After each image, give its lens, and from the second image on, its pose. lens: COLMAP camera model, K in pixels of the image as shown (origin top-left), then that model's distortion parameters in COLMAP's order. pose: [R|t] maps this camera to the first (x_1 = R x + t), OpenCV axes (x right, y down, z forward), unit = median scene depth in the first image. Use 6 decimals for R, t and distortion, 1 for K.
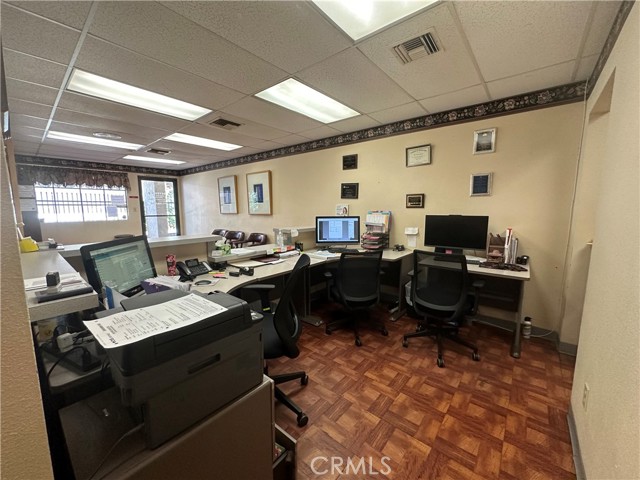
lens RADIAL K [[255.2, 0, 320.0], [0, 255.2, 240.0], [0, 0, 1]] dist [-0.008395, -0.000013]
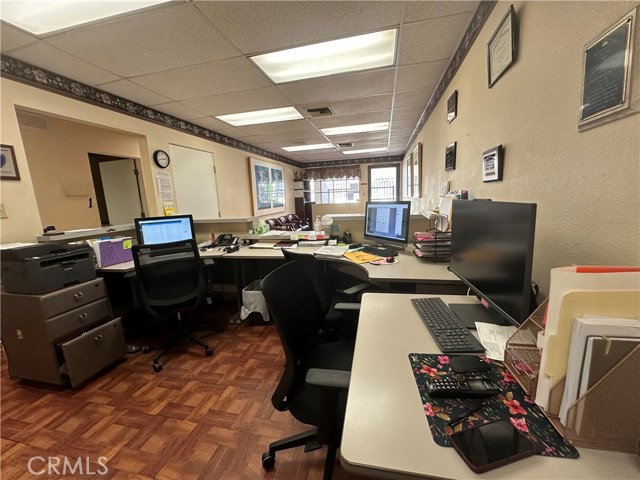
lens RADIAL K [[255.2, 0, 320.0], [0, 255.2, 240.0], [0, 0, 1]] dist [-0.008395, -0.000013]
pose [[0.446942, 0.133139, -0.884600, 0.614084], [-0.069015, 0.991047, 0.114290, -0.055051], [0.891897, 0.009970, 0.452129, 0.530156]]
